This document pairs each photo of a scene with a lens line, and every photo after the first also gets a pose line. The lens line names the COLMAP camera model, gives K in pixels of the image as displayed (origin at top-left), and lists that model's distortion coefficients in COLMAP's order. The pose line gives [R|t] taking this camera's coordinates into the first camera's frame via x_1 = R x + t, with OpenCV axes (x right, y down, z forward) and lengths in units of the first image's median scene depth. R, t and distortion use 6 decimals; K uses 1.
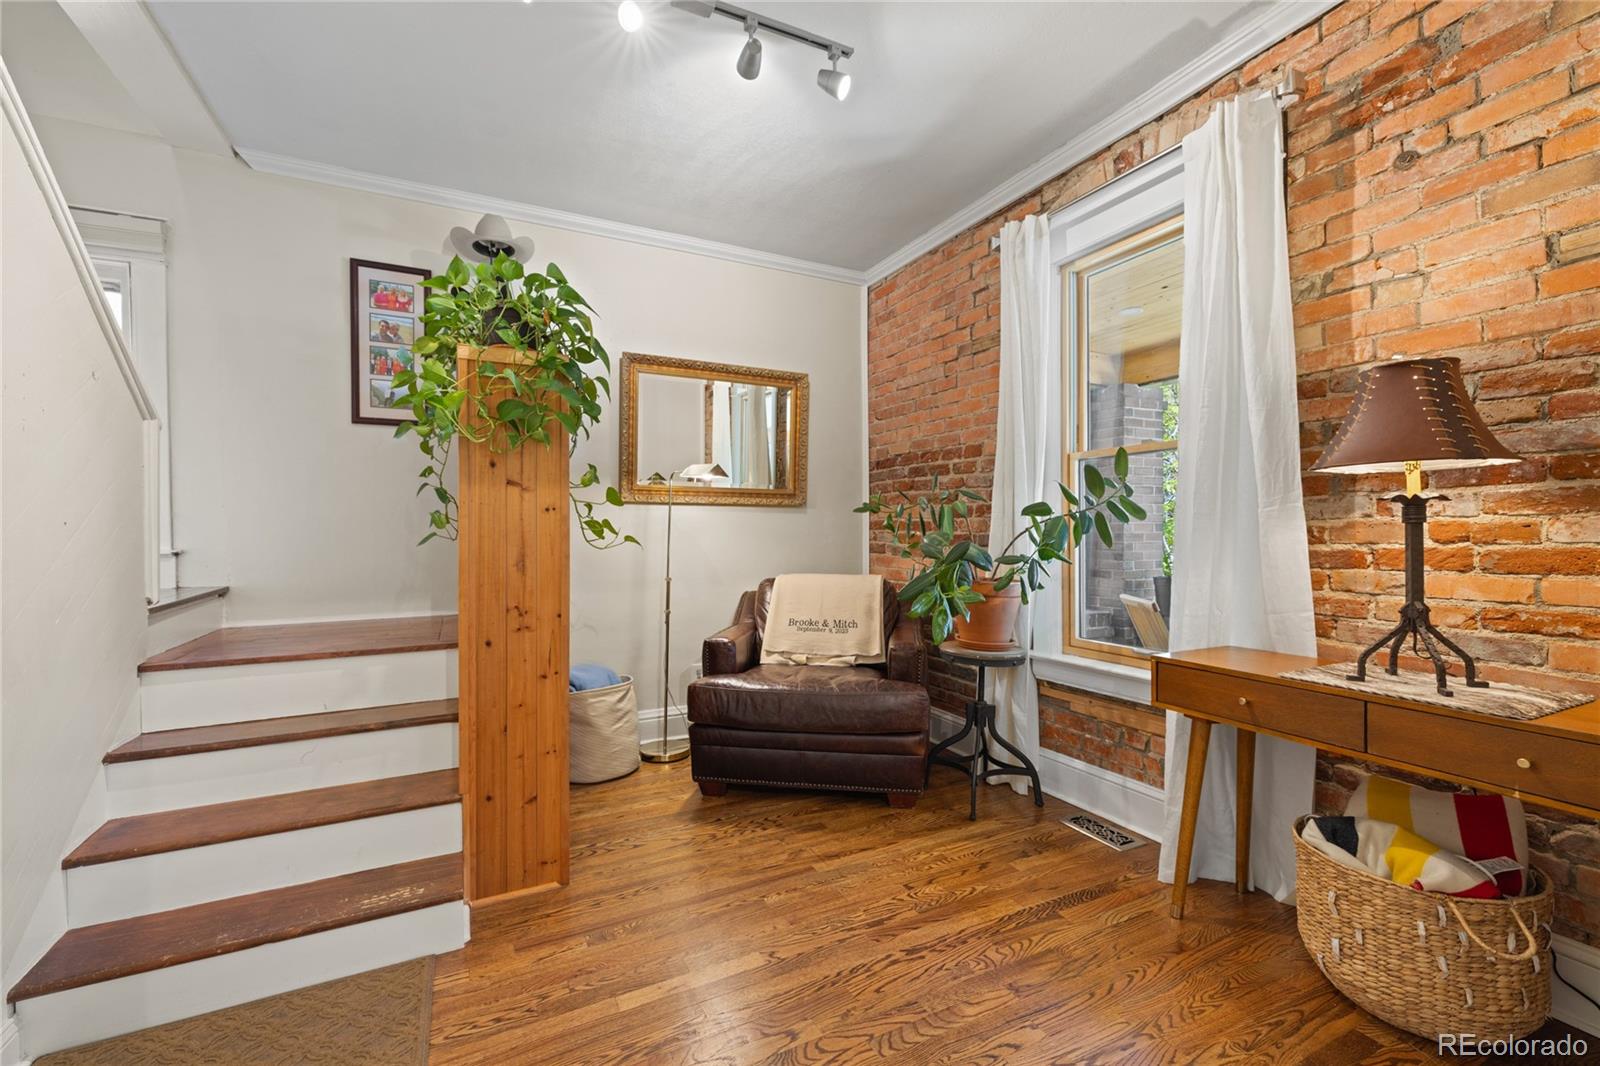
lens RADIAL K [[677.8, 0, 799.8], [0, 677.8, 535.3], [0, 0, 1]] dist [0.002863, 0.000410]
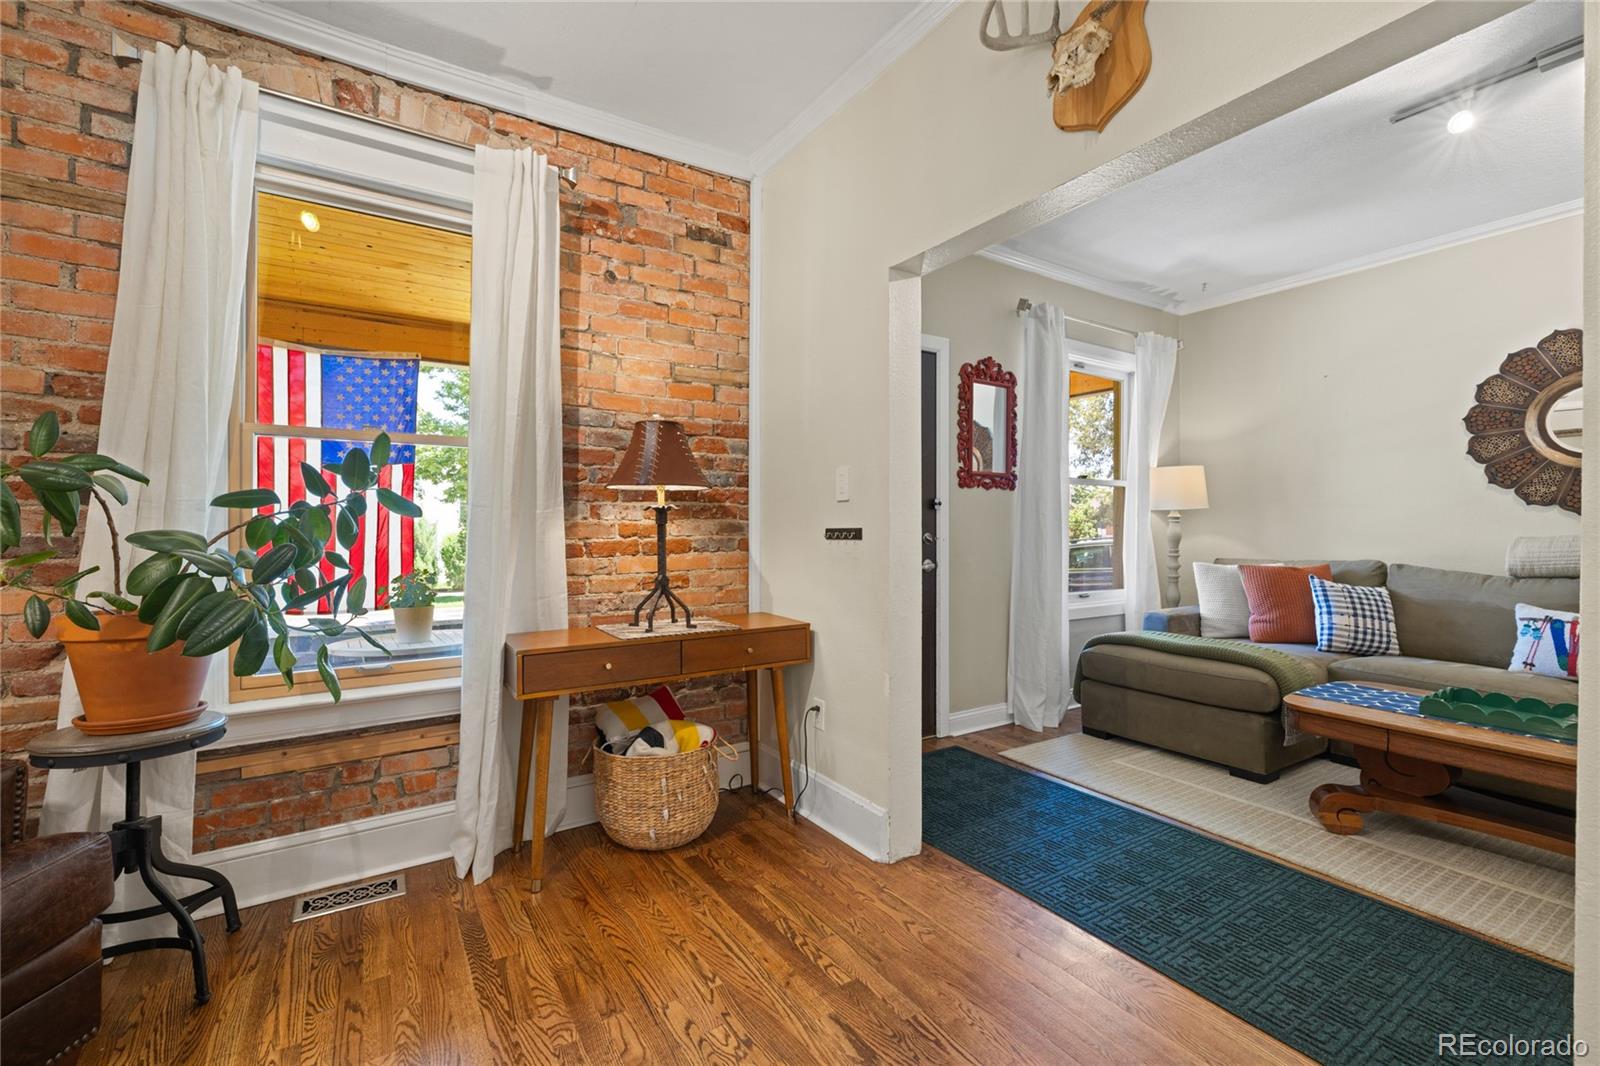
lens RADIAL K [[677.8, 0, 795.8], [0, 677.8, 526.8], [0, 0, 1]] dist [0.002863, 0.000410]
pose [[-0.115528, 0.005176, 0.993291, -0.562028], [0.009191, 0.999949, -0.004141, -0.002076], [-0.993262, 0.008651, -0.115570, 0.722945]]
